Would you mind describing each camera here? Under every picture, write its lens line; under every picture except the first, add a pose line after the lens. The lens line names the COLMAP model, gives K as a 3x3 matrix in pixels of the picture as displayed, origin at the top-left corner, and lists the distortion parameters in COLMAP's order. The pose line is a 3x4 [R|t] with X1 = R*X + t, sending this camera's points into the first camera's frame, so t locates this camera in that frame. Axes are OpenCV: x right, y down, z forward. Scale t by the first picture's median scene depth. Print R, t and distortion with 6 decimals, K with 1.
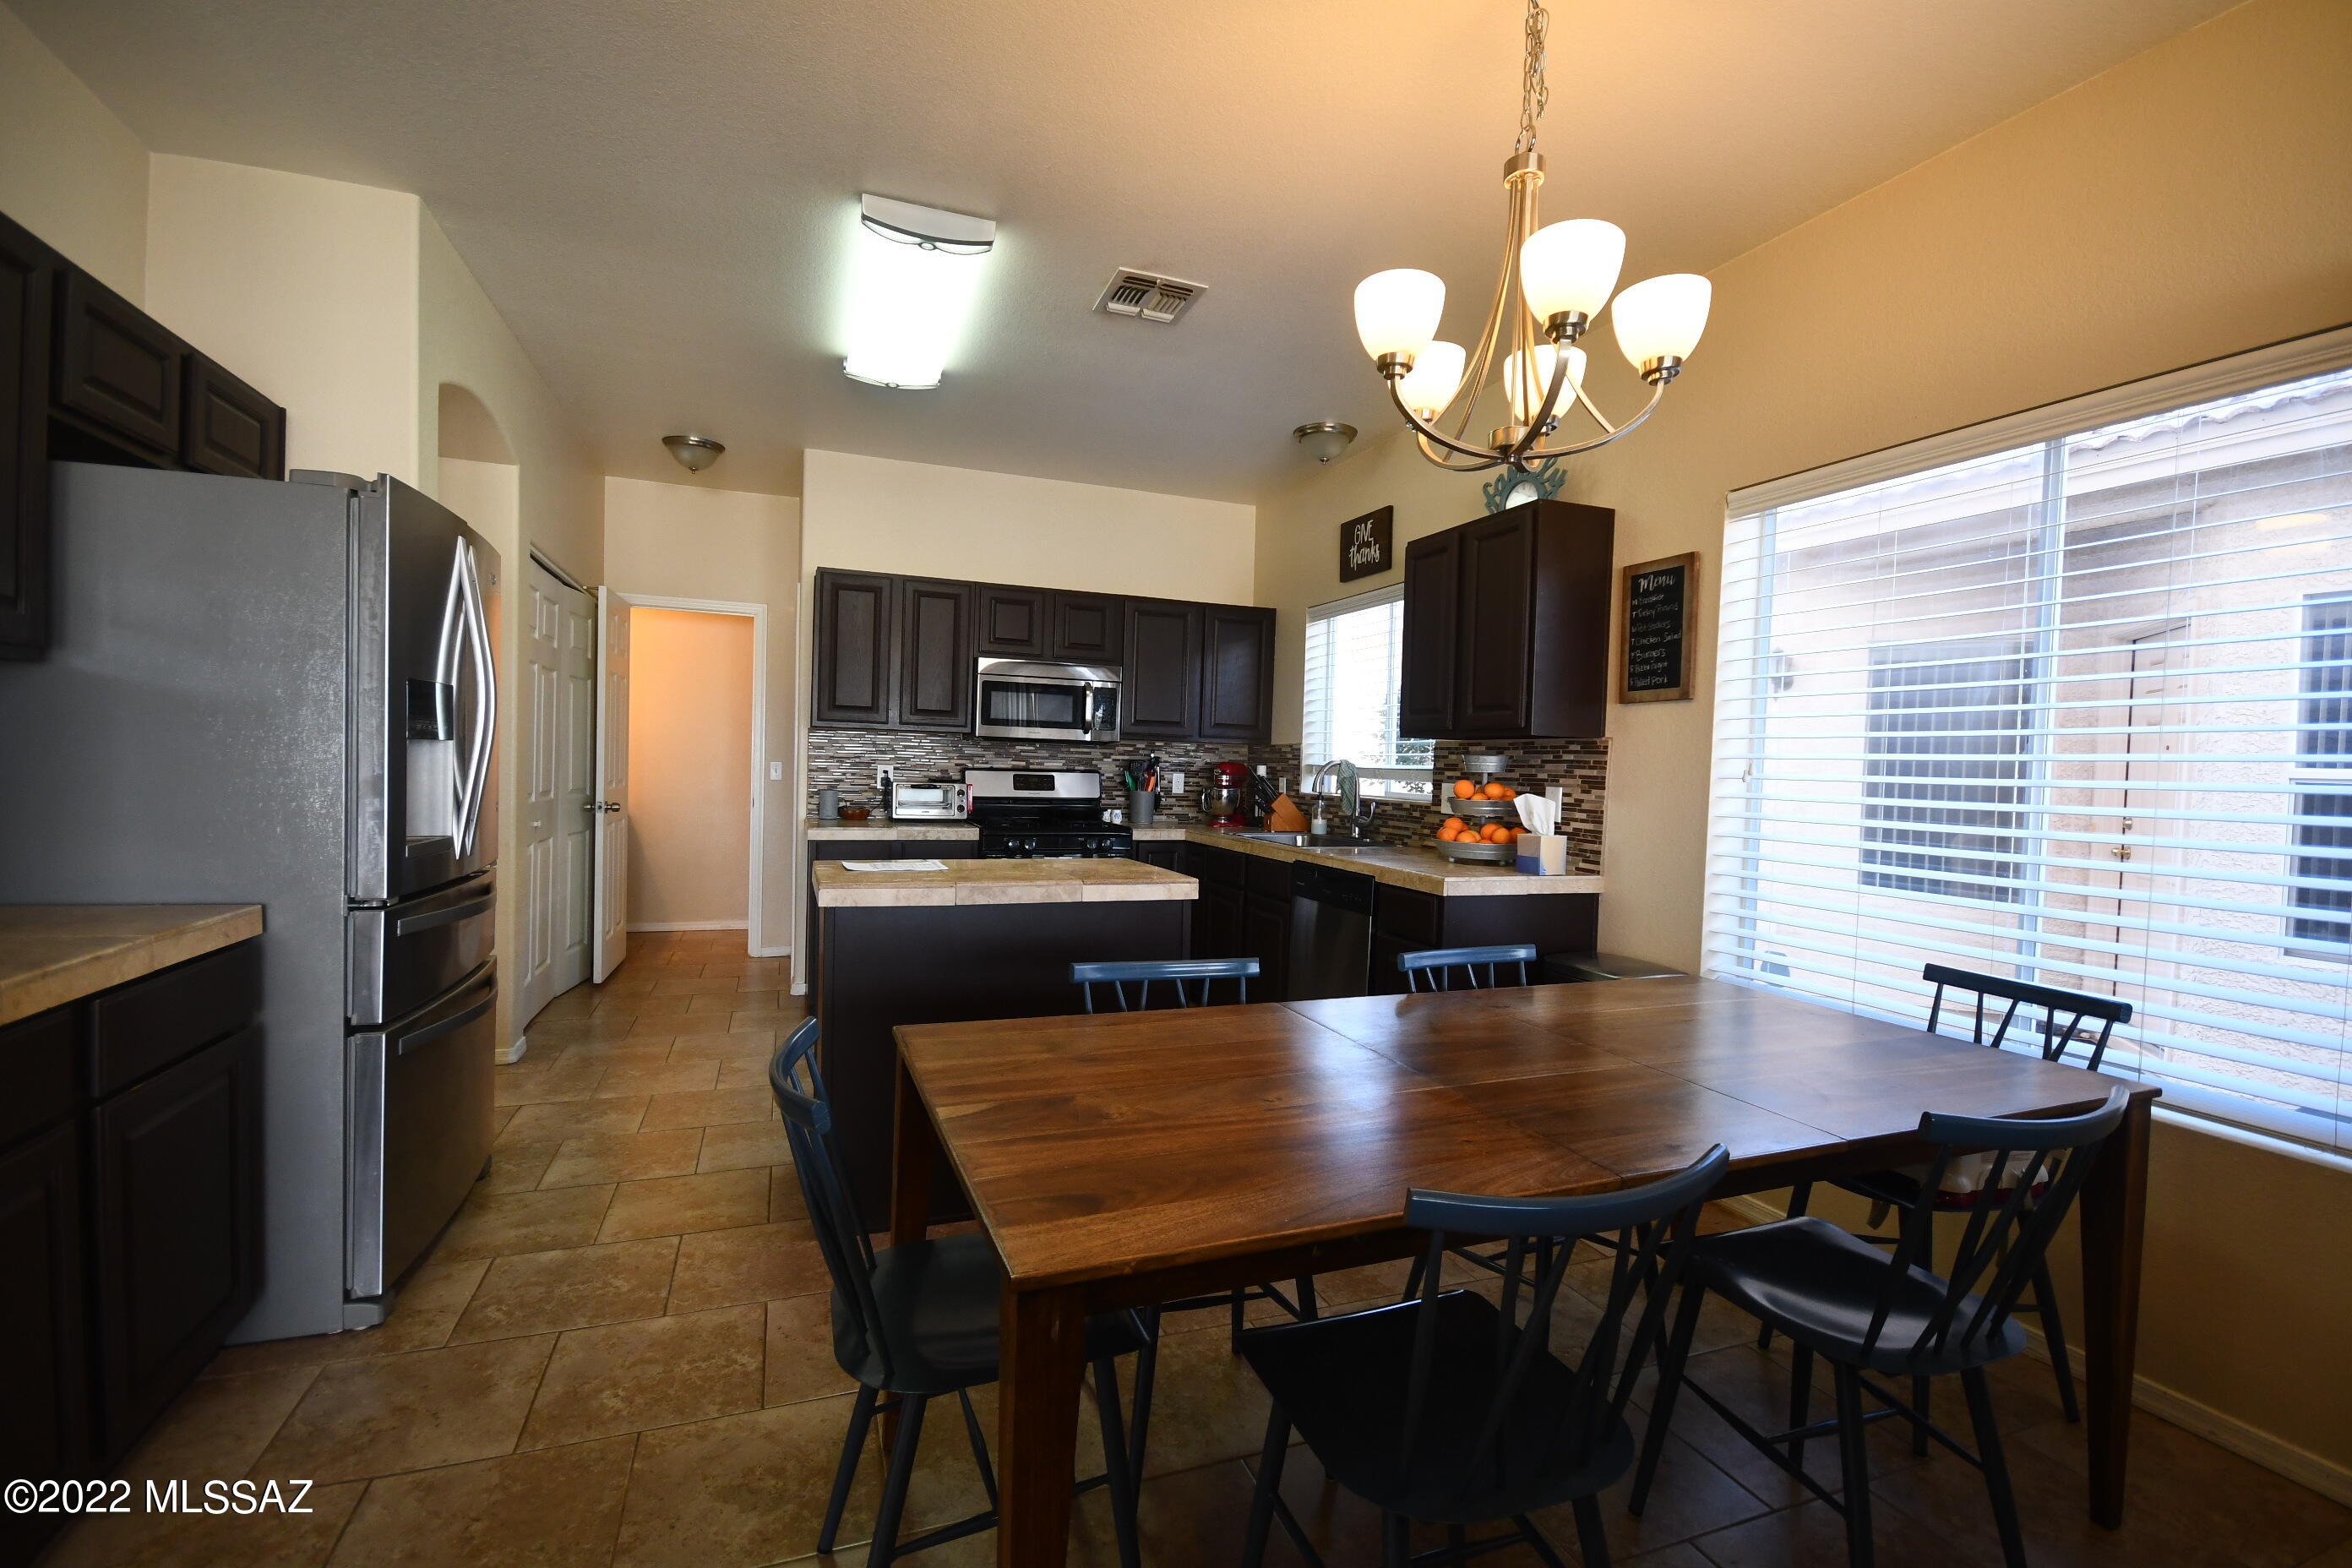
lens RADIAL K [[1038.1, 0, 1175.3], [0, 1038.1, 790.4], [0, 0, 1]] dist [-0.000608, -0.000061]
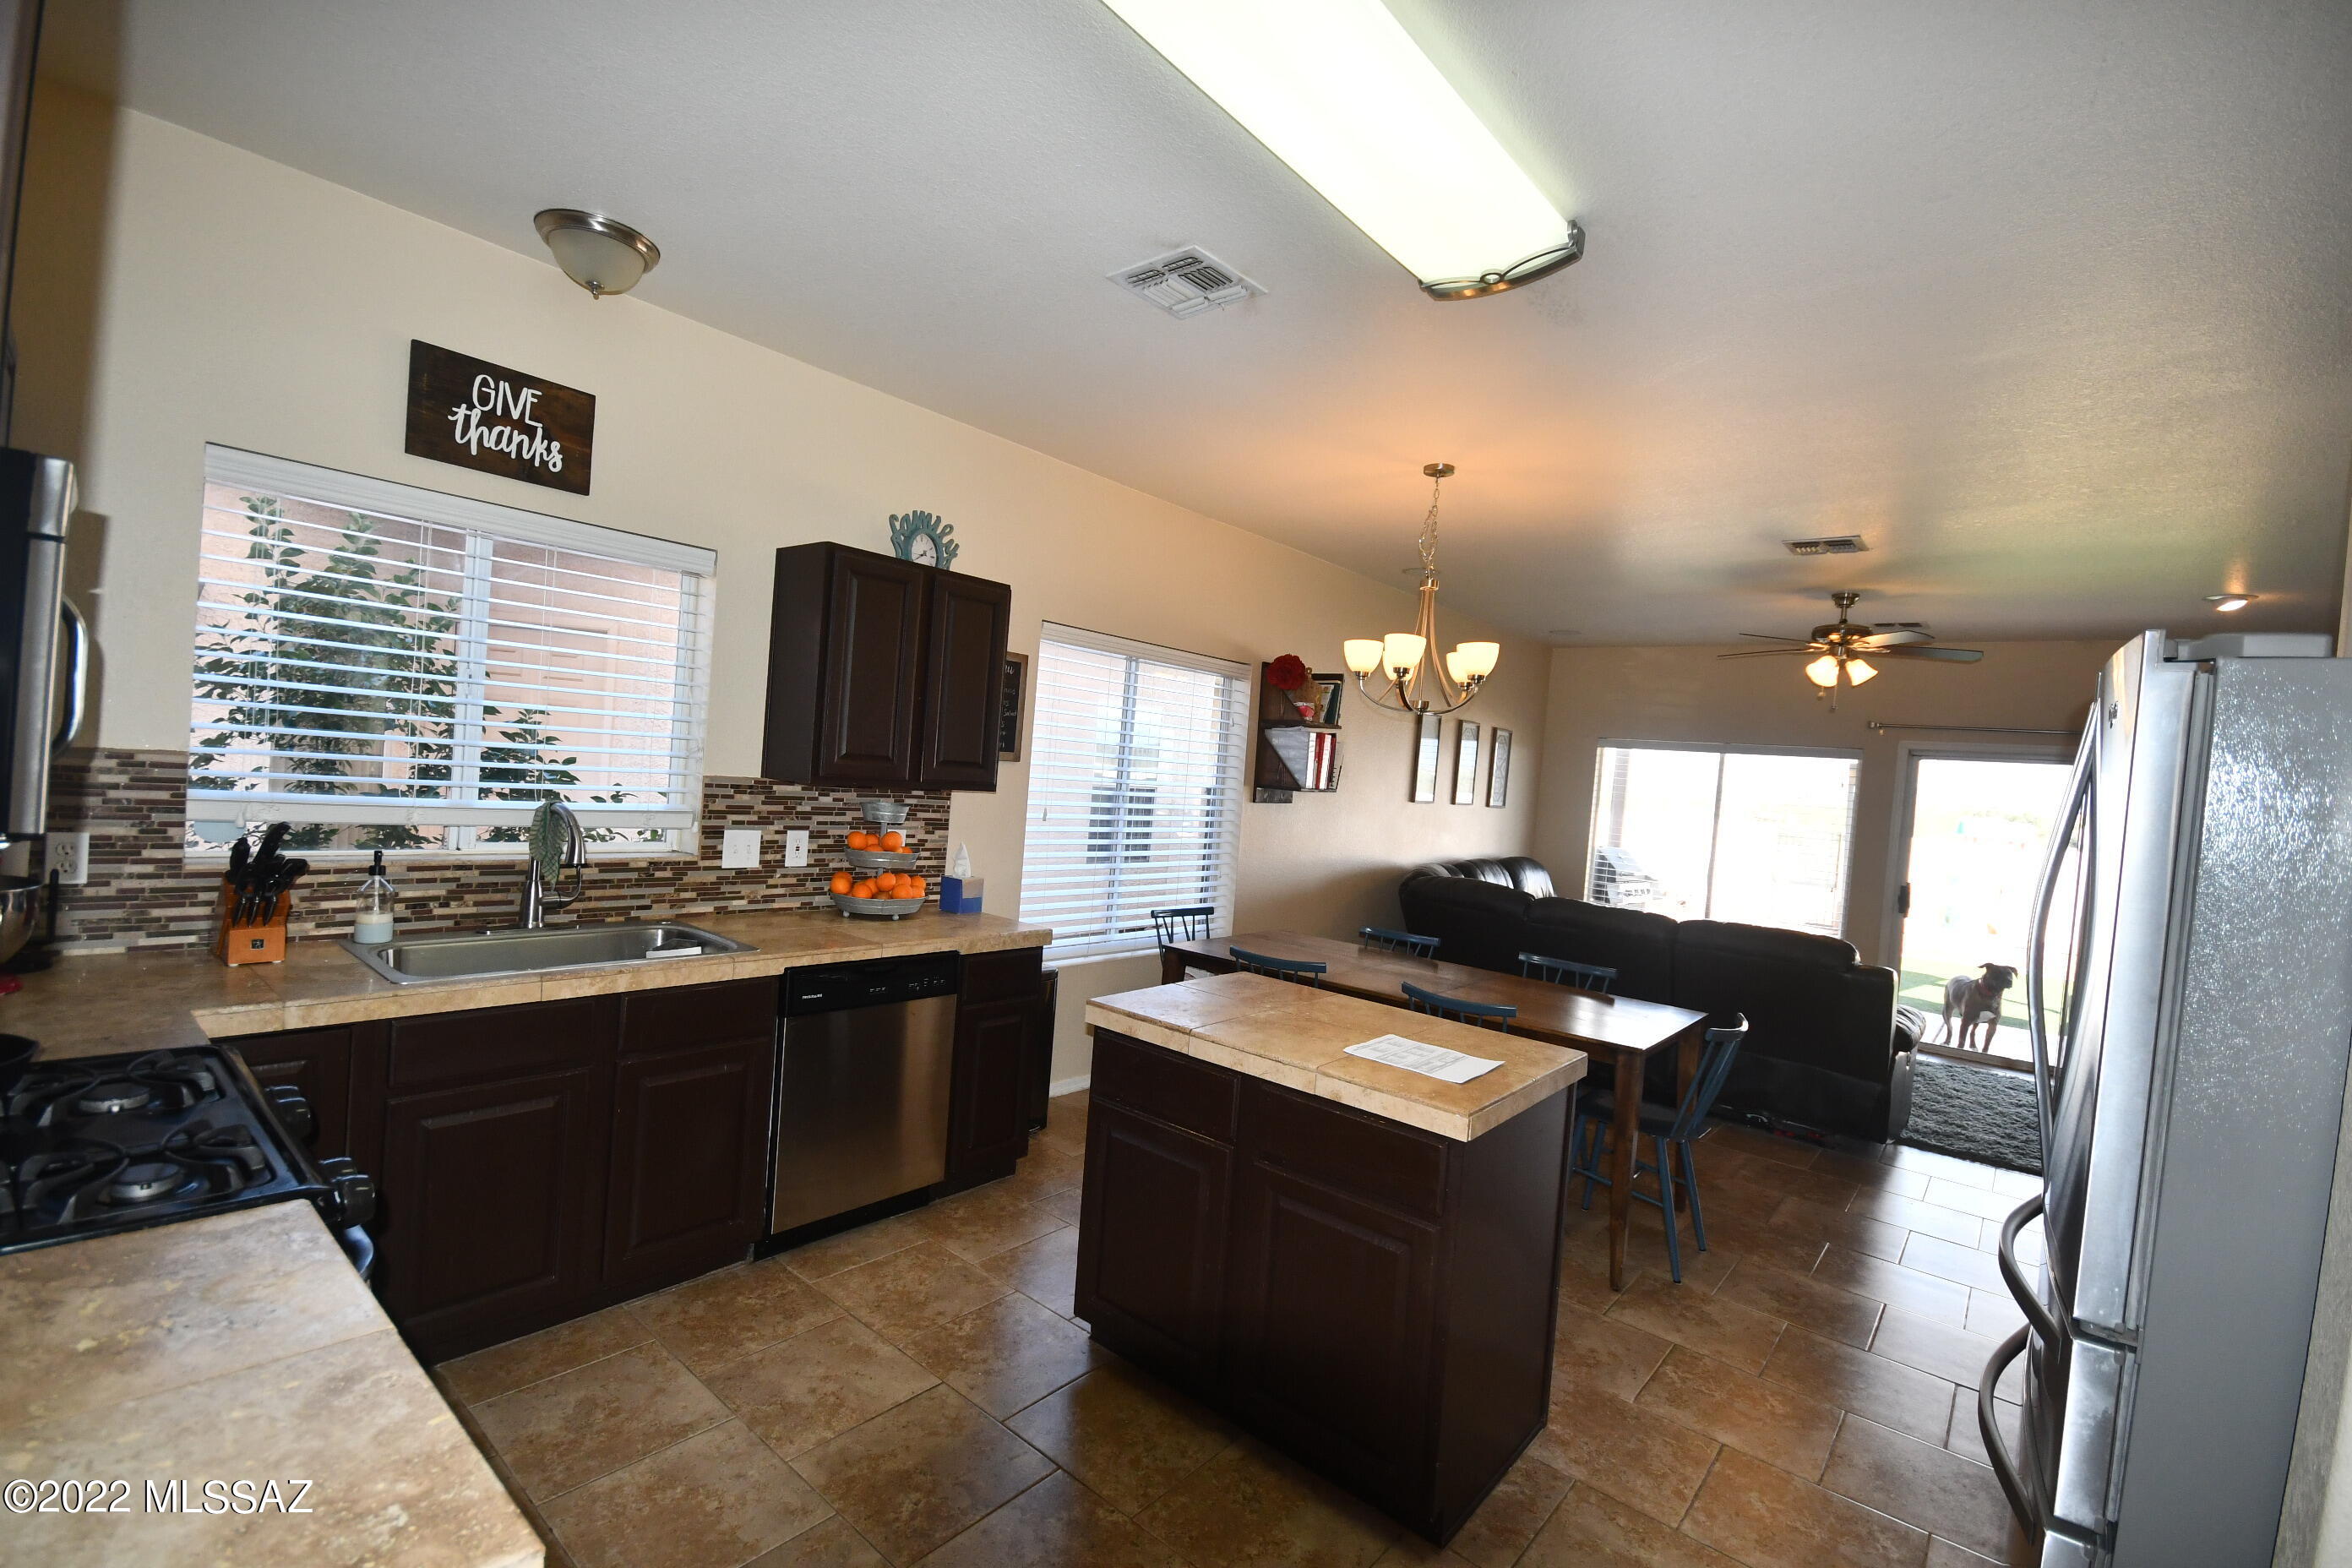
lens RADIAL K [[1033.6, 0, 1165.5], [0, 1033.6, 797.5], [0, 0, 1]] dist [-0.000523, 0.000006]
pose [[-0.474409, -0.093575, 0.875317, -0.507981], [-0.069739, 0.995204, 0.068594, -0.094695], [-0.877538, -0.028502, -0.478659, 0.947042]]
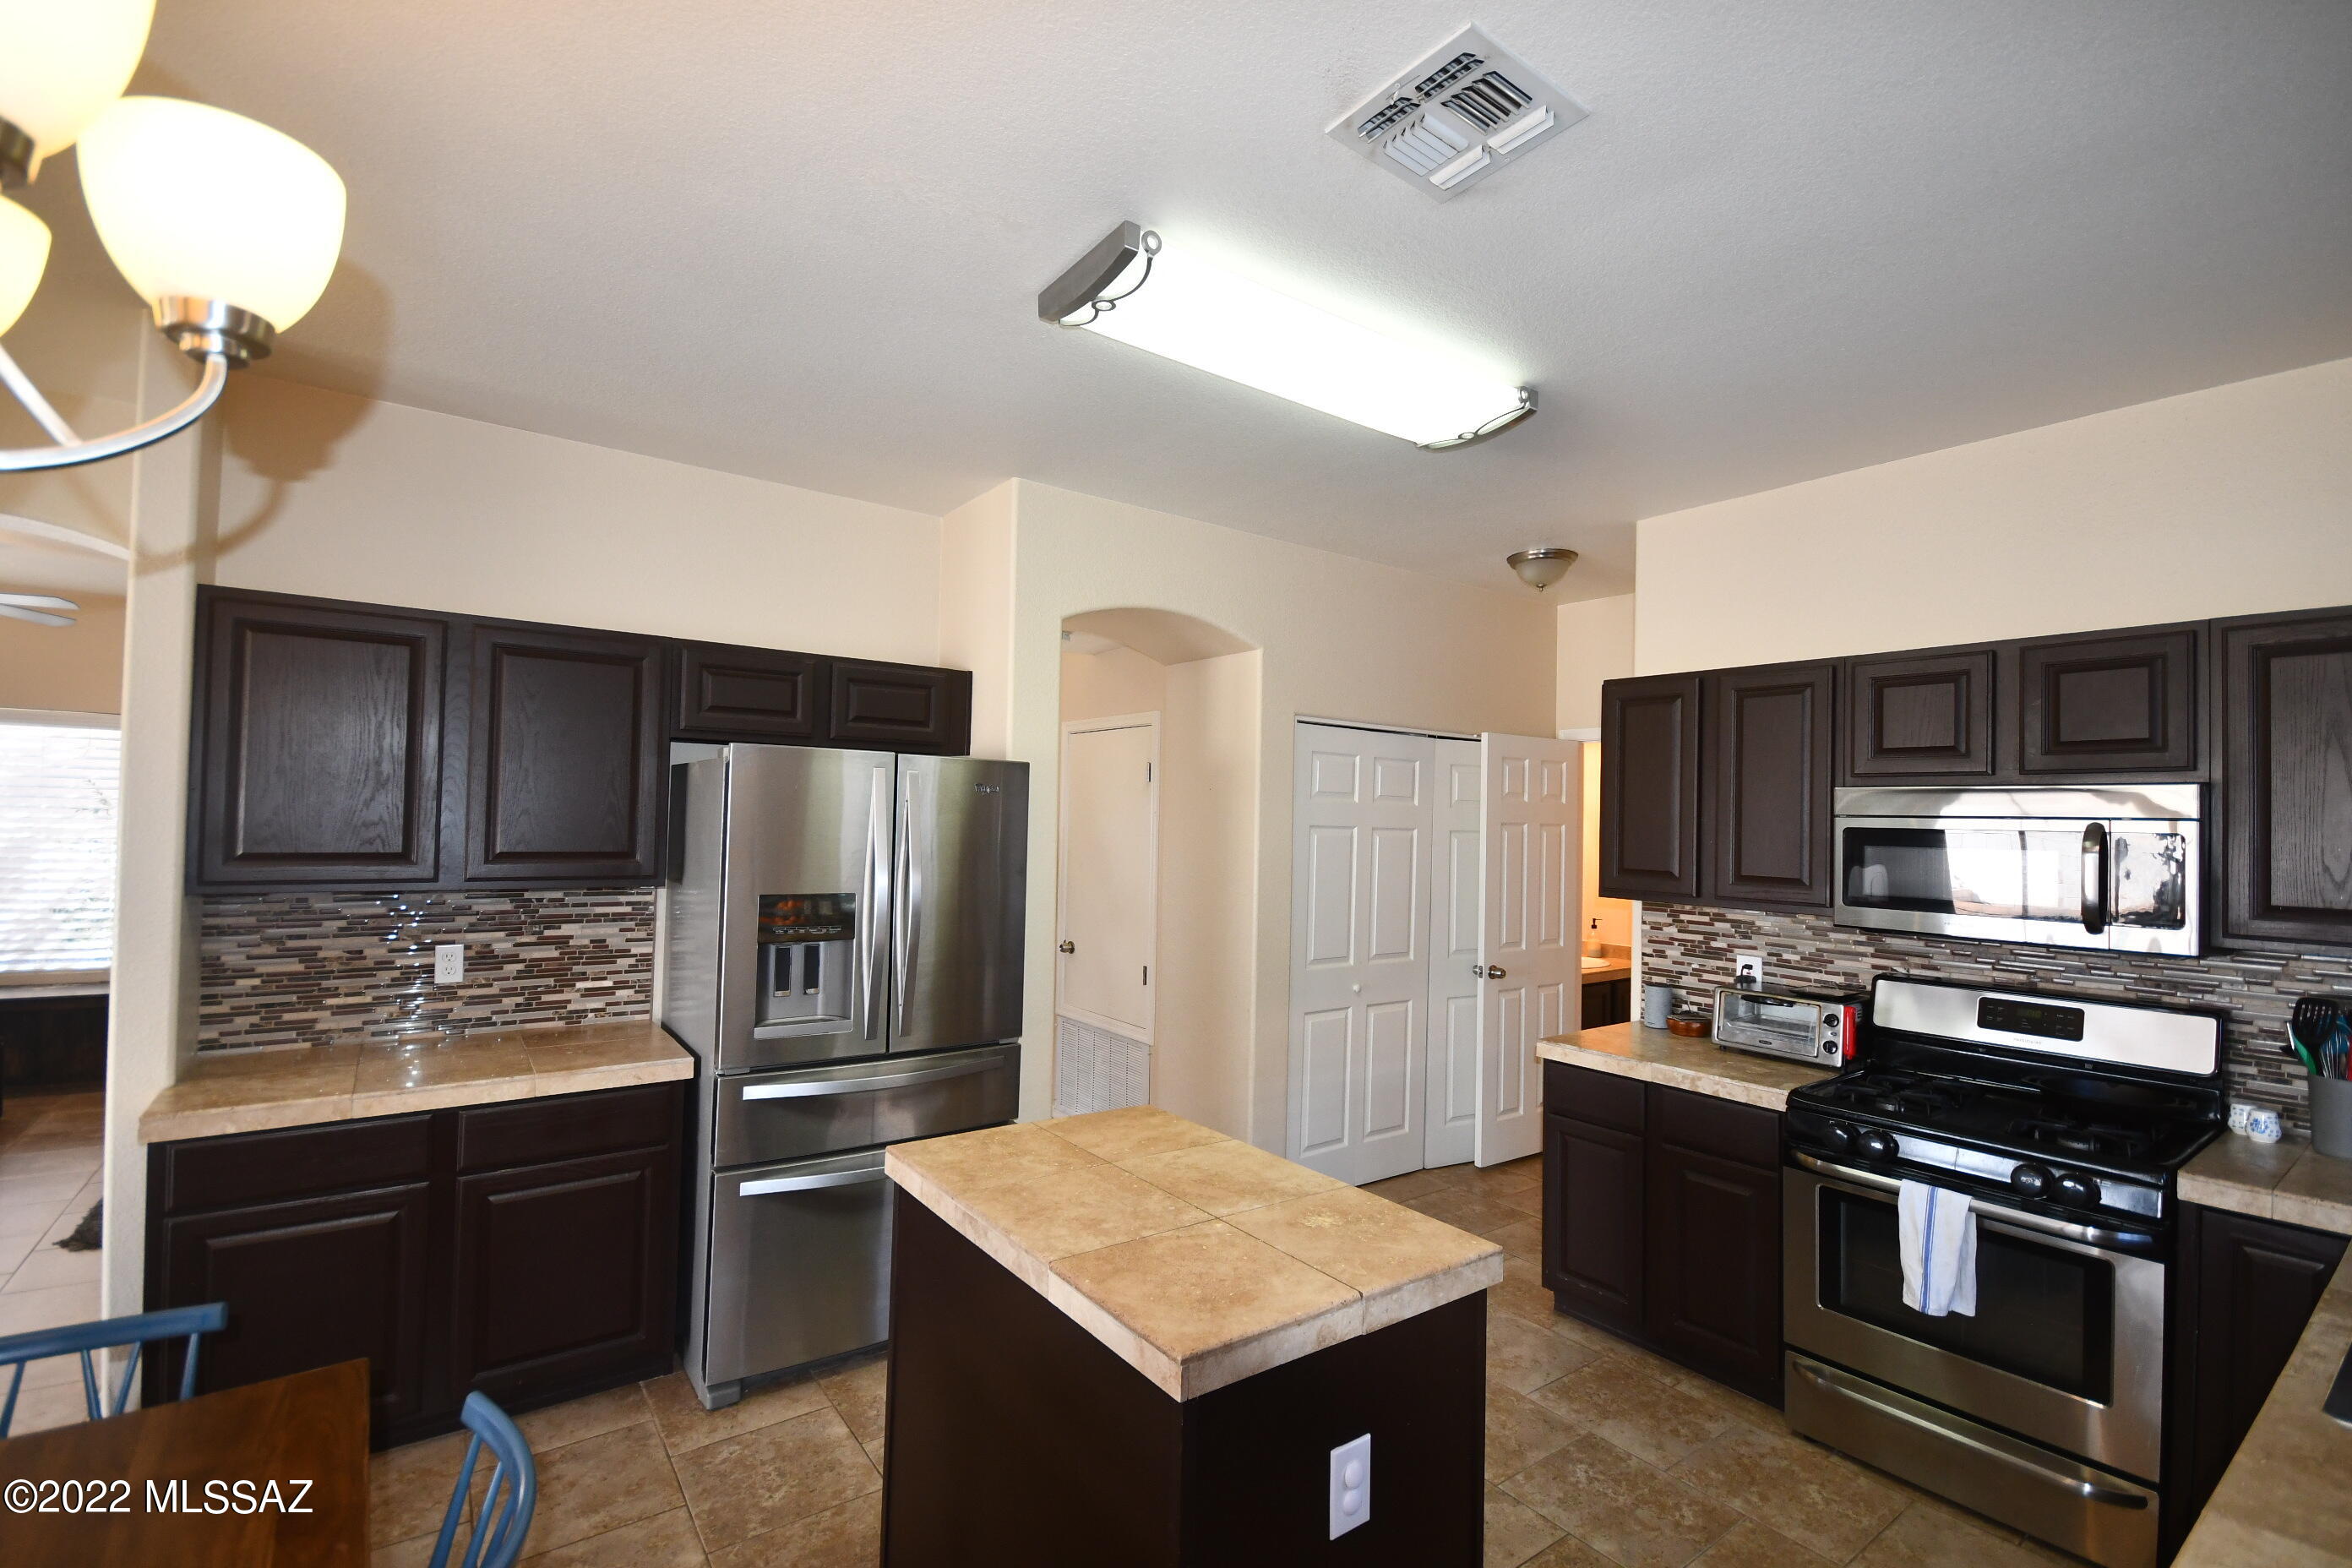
lens RADIAL K [[1033.6, 0, 1165.5], [0, 1033.6, 797.5], [0, 0, 1]] dist [-0.000523, 0.000006]
pose [[0.268435, -0.046333, -0.962183, 0.276606], [-0.041344, 0.997368, -0.059562, -0.077508], [0.962410, 0.055769, 0.265813, 0.514026]]
